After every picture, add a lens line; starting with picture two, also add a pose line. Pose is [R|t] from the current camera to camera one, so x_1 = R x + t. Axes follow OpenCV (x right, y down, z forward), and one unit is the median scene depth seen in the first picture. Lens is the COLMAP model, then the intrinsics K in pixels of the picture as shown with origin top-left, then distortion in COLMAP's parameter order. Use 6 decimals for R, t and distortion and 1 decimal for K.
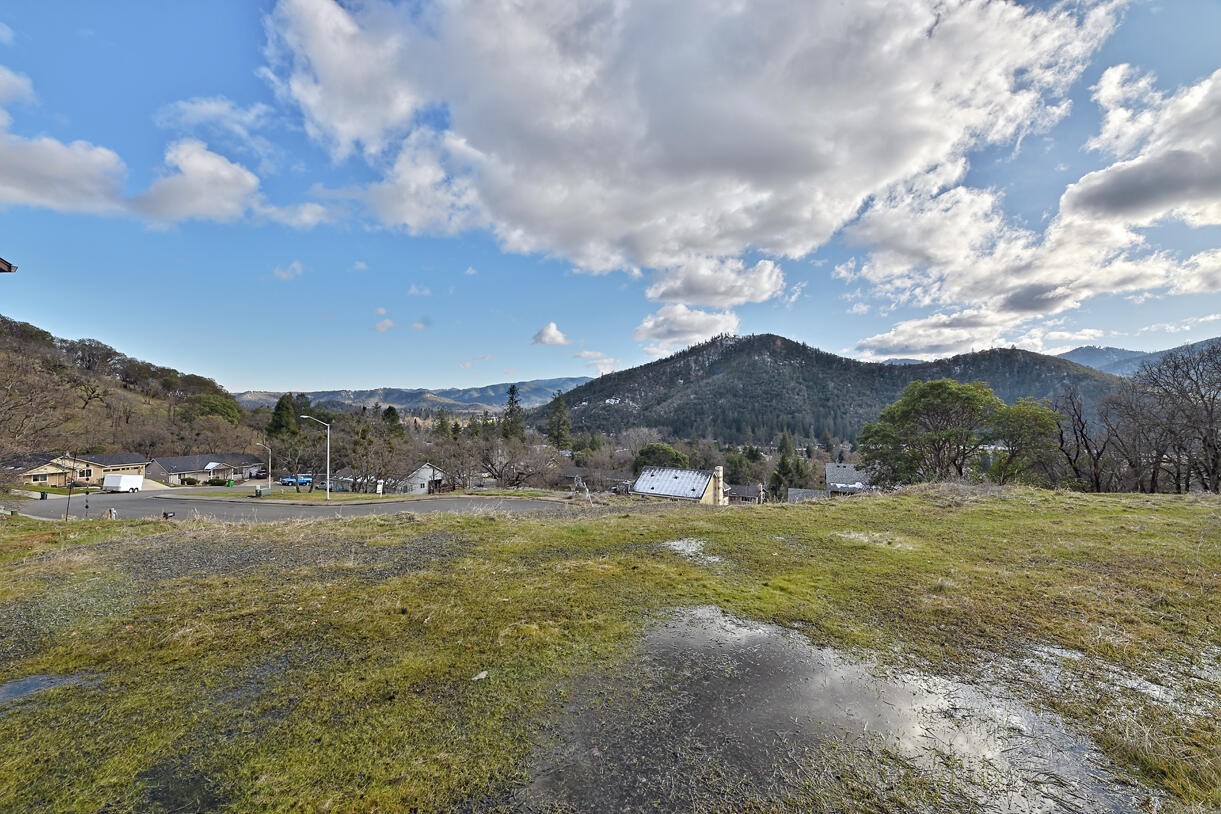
lens RADIAL K [[492.0, 0, 609.8], [0, 492.0, 415.8], [0, 0, 1]] dist [-0.000987, -0.001563]
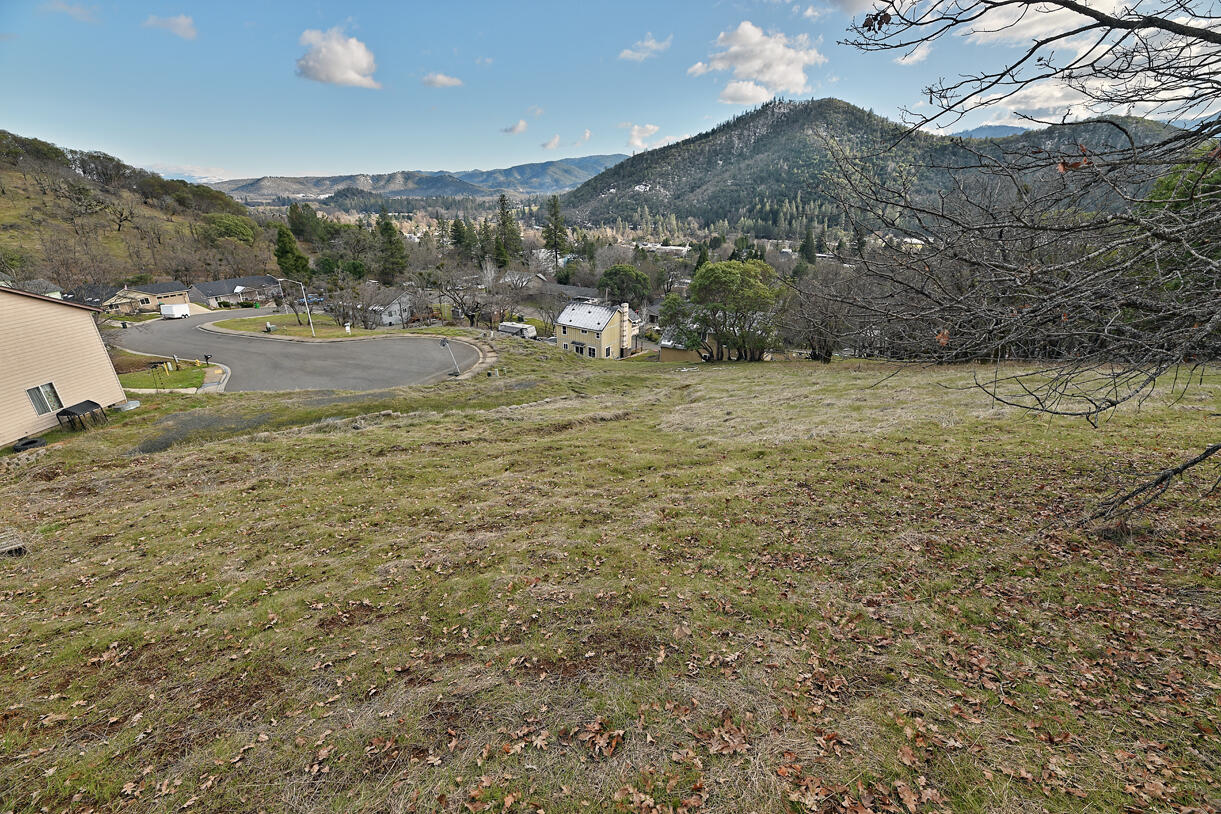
lens RADIAL K [[492.0, 0, 608.2], [0, 492.0, 412.6], [0, 0, 1]] dist [-0.000987, -0.001563]
pose [[0.997418, 0.021433, -0.068545, 0.095066], [0.007345, 0.918984, 0.394227, -0.045961], [0.071441, -0.393713, 0.916453, -0.083153]]
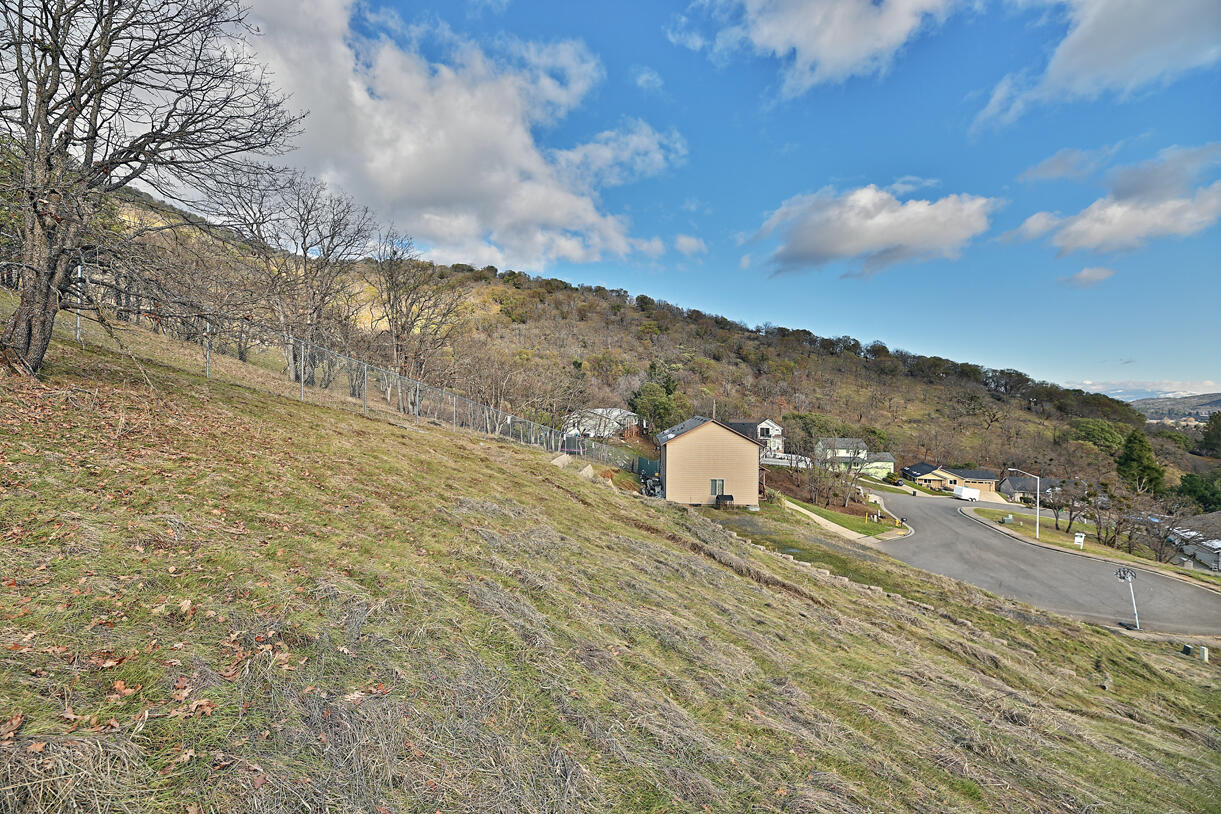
lens RADIAL K [[492.0, 0, 605.4], [0, 492.0, 409.0], [0, 0, 1]] dist [-0.000987, -0.001563]
pose [[0.005956, -0.001900, -0.999980, 0.161862], [-0.017783, 0.999840, -0.002006, -0.032684], [0.999824, 0.017795, 0.005921, -0.020919]]
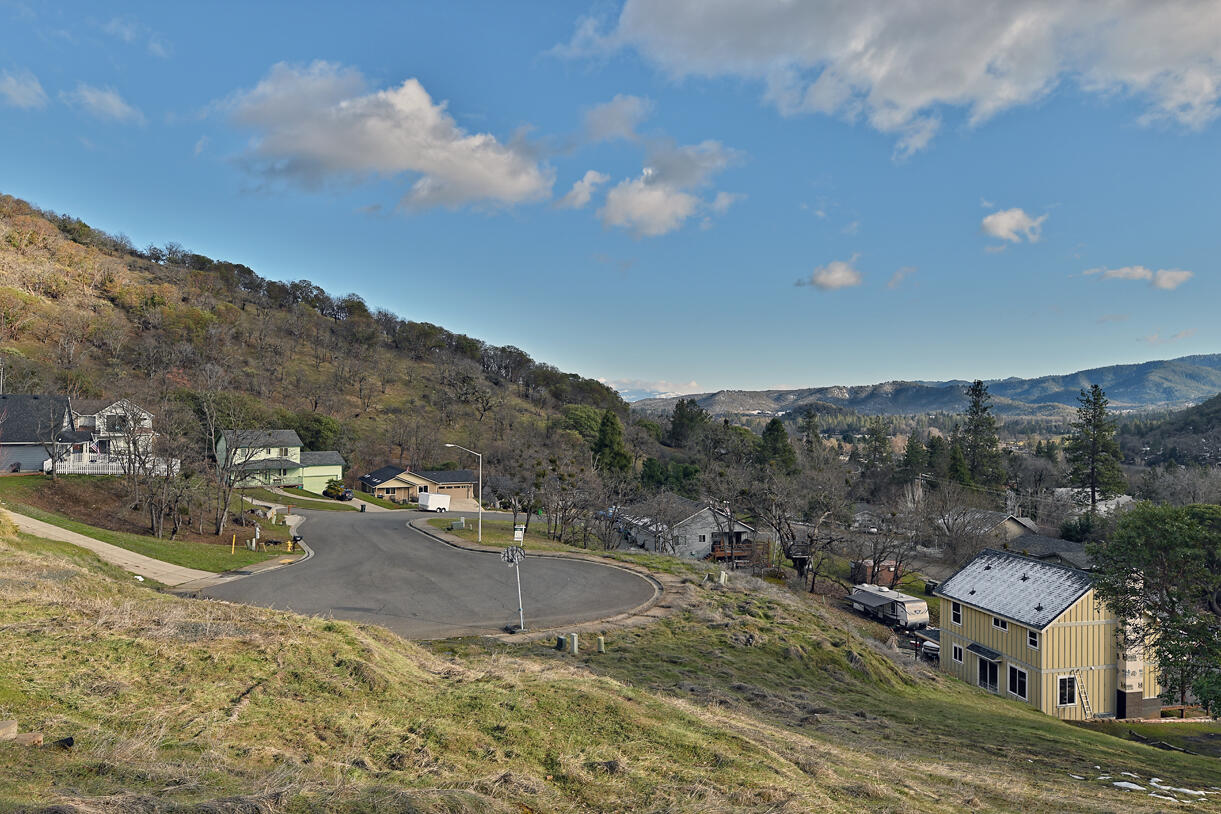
lens RADIAL K [[791.0, 0, 605.0], [0, 791.0, 411.1], [0, 0, 1]] dist [0.012067, 0.002110]
pose [[0.709472, -0.003016, -0.704728, 0.139395], [-0.009232, 0.999865, -0.013573, -0.010007], [0.704674, 0.016136, 0.709348, 0.044860]]
